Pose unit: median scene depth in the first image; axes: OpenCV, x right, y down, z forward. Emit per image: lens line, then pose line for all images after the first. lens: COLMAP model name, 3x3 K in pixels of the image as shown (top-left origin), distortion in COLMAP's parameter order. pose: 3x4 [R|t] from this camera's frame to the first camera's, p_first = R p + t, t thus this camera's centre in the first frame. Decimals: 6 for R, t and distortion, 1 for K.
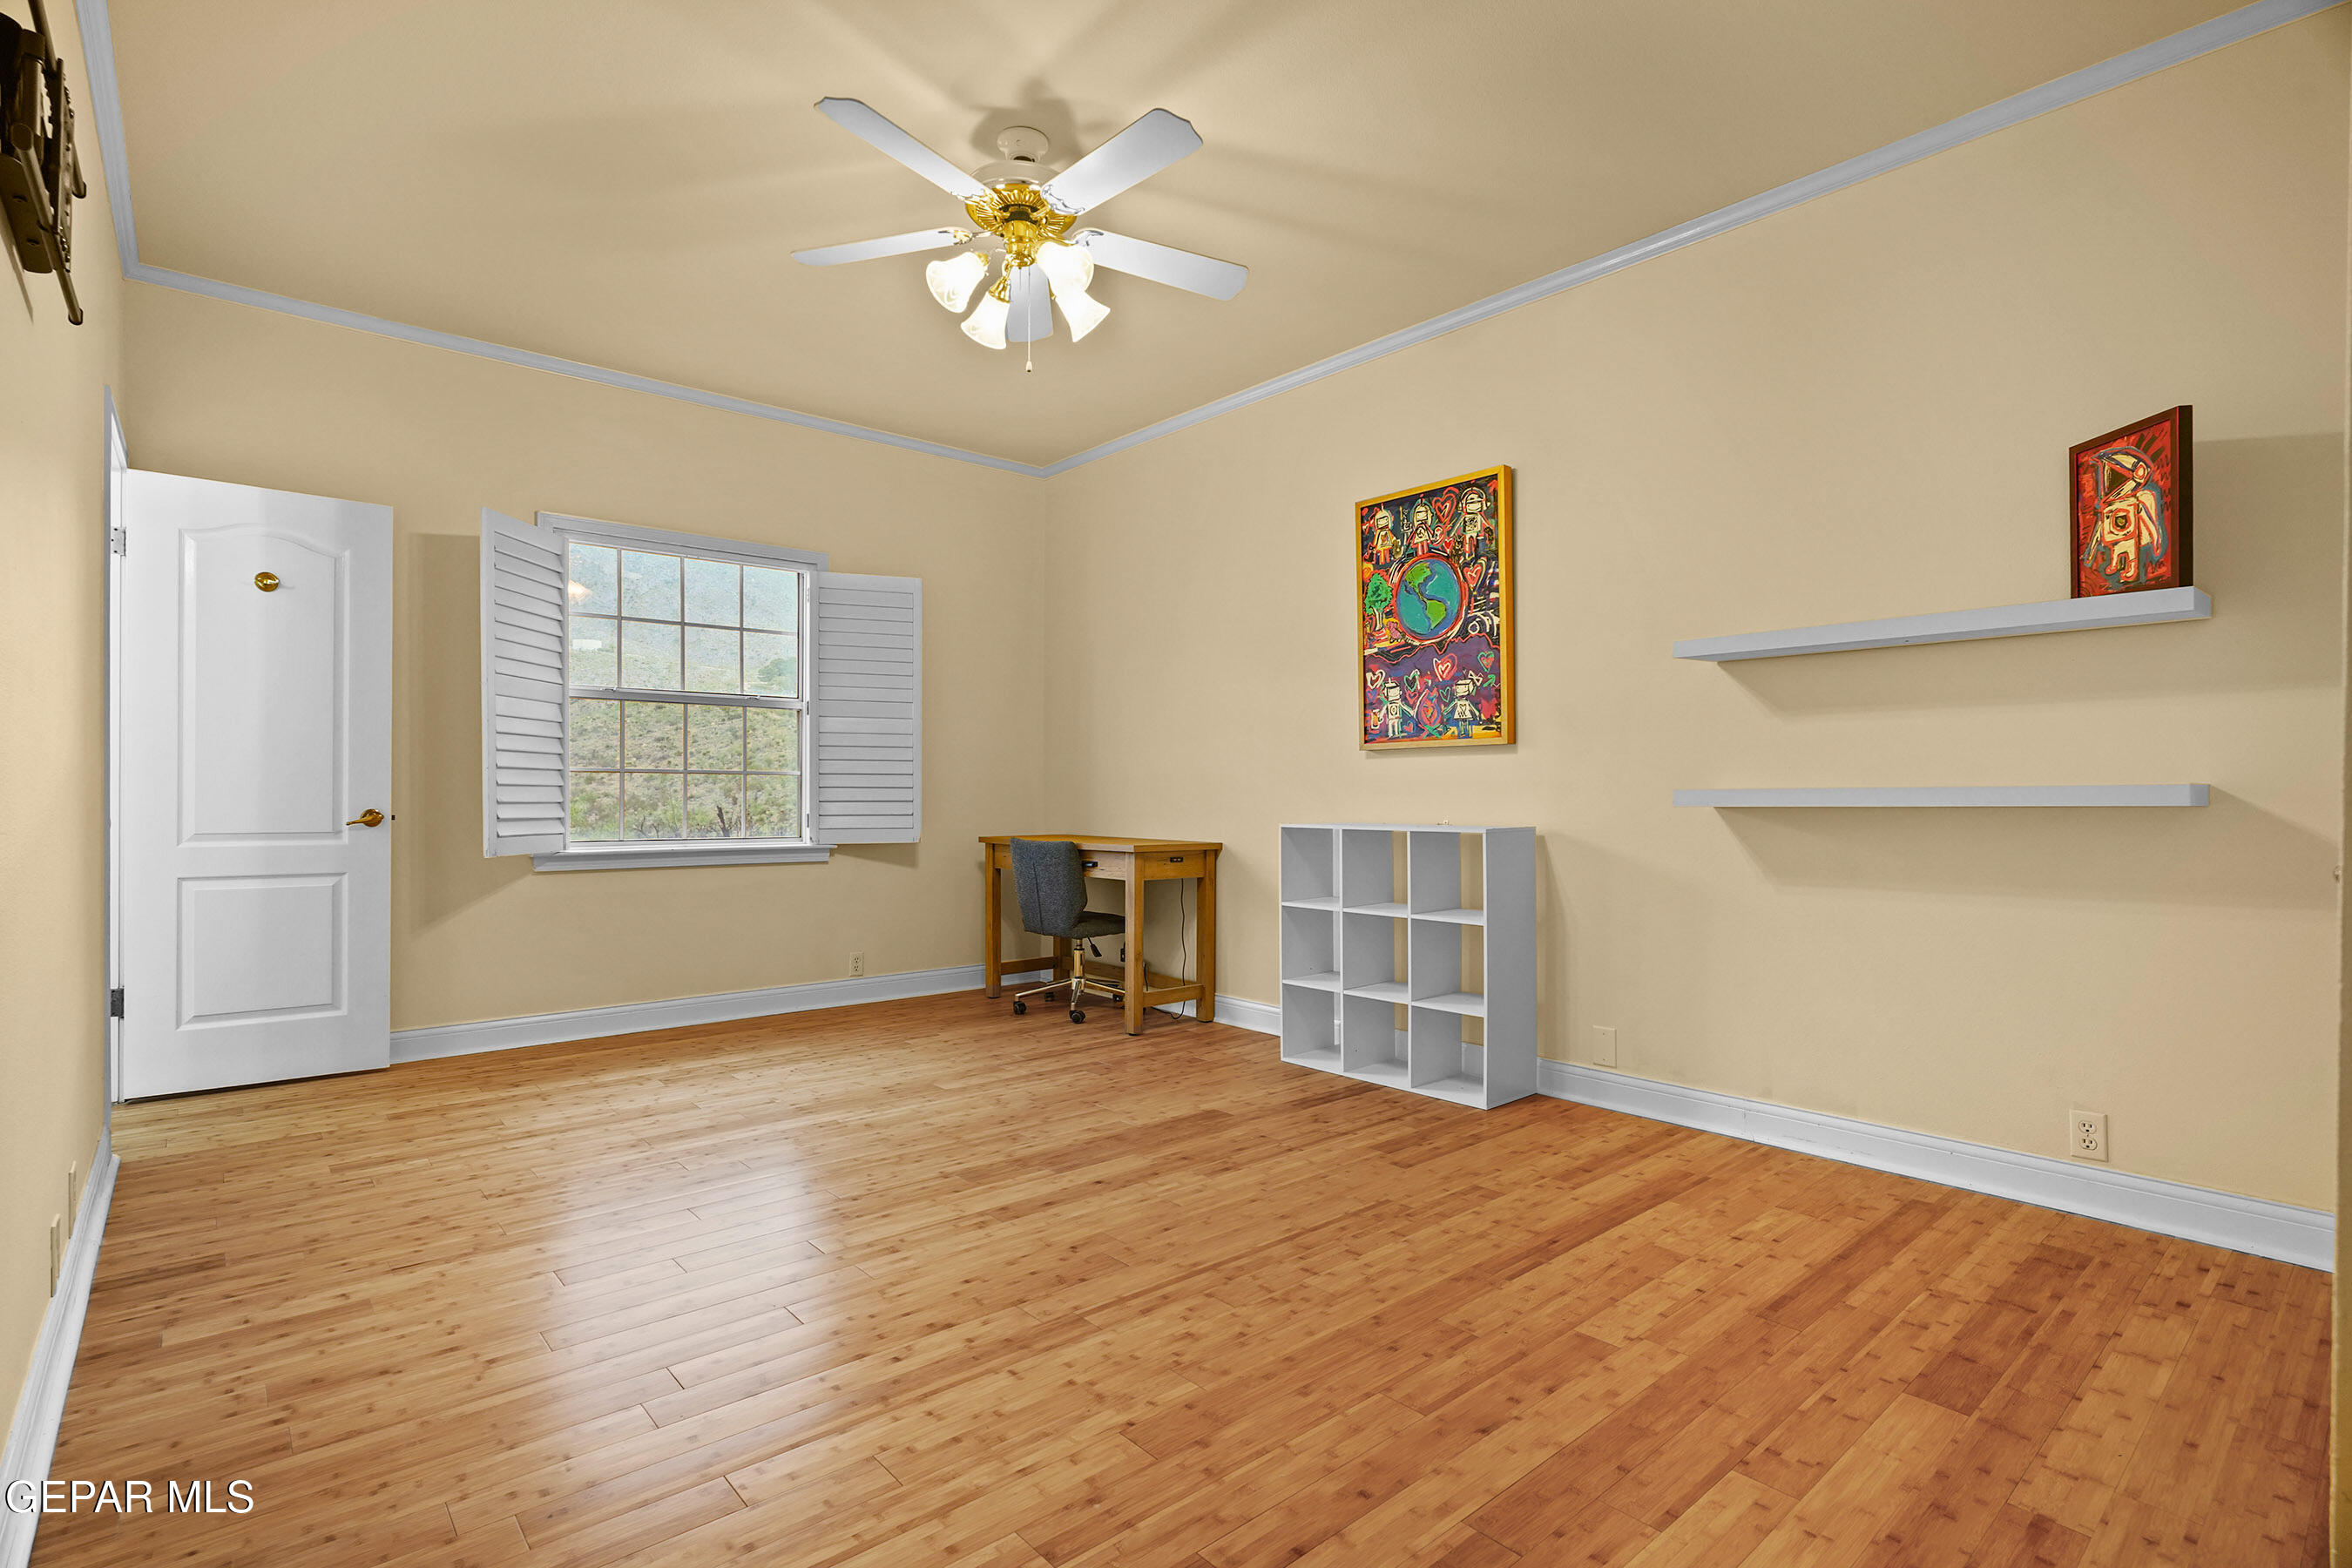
lens RADIAL K [[1125.2, 0, 1177.3], [0, 1125.2, 791.4], [0, 0, 1]] dist [-0.006328, 0.002787]
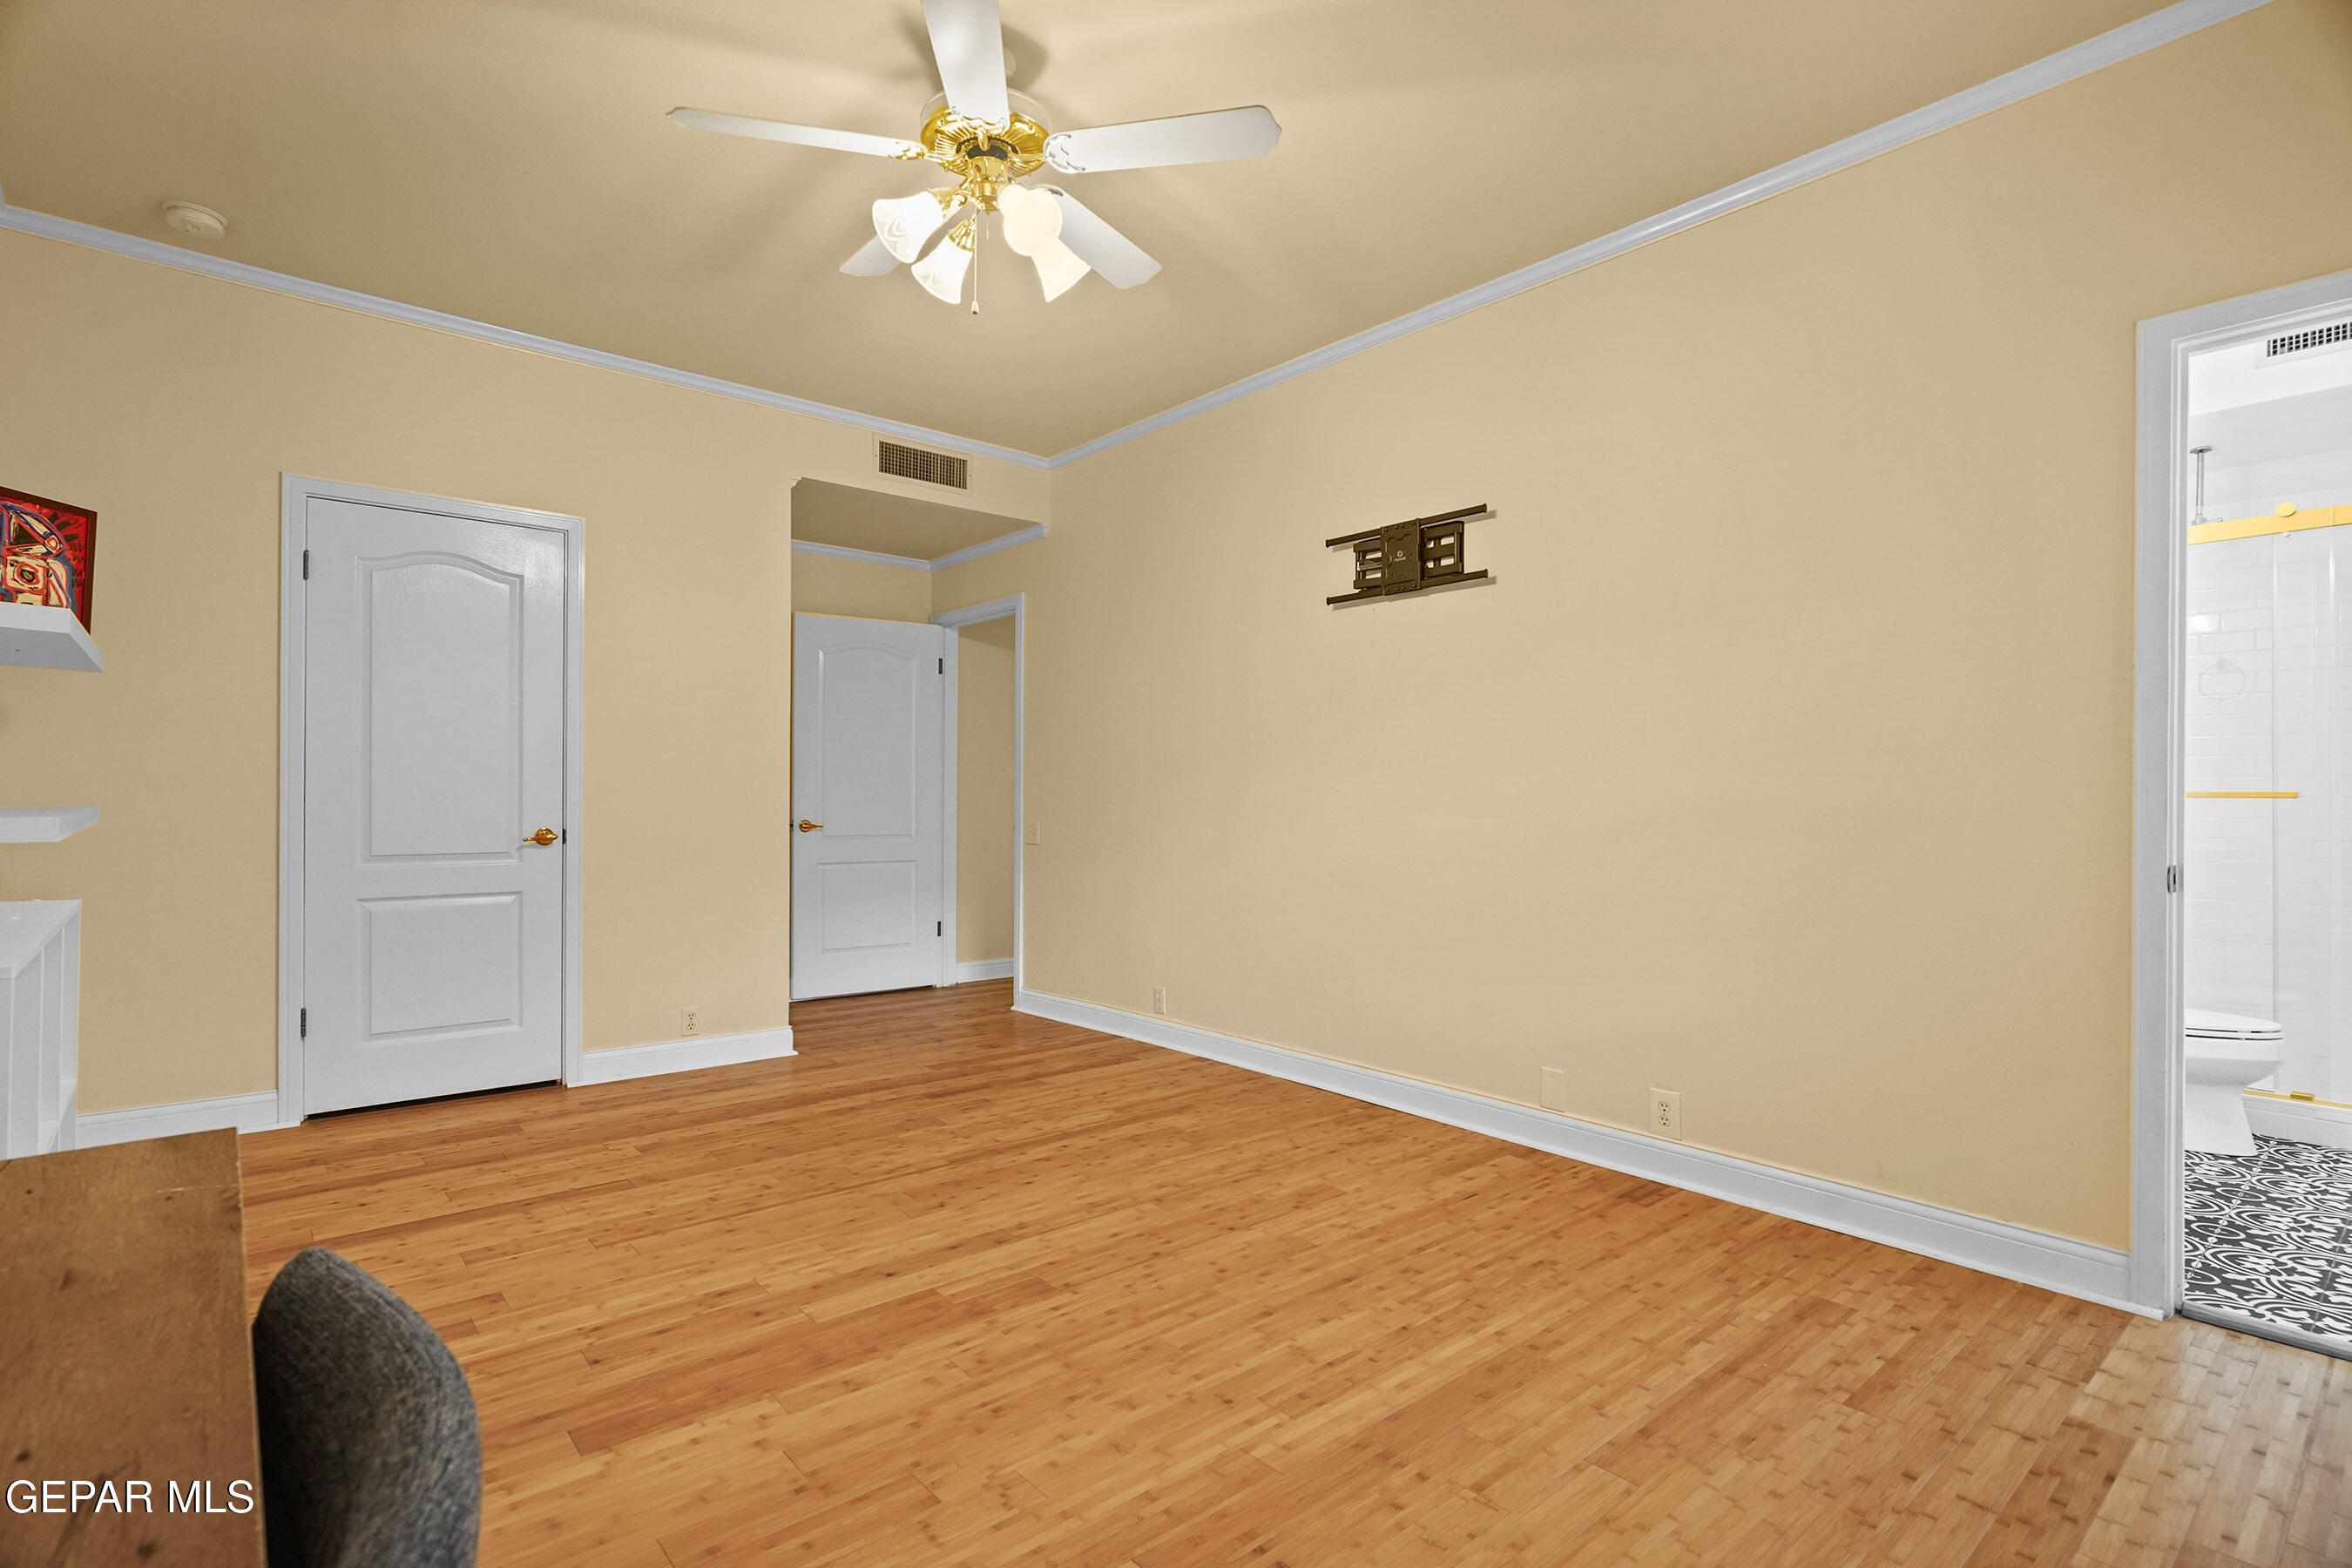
lens RADIAL K [[1125.2, 0, 1175.3], [0, 1125.2, 785.9], [0, 0, 1]] dist [-0.006328, 0.002787]
pose [[-0.999934, -0.008040, 0.008174, -0.338888], [-0.008106, 0.999935, -0.008044, -0.027744], [-0.008109, -0.008110, -0.999934, 2.152119]]
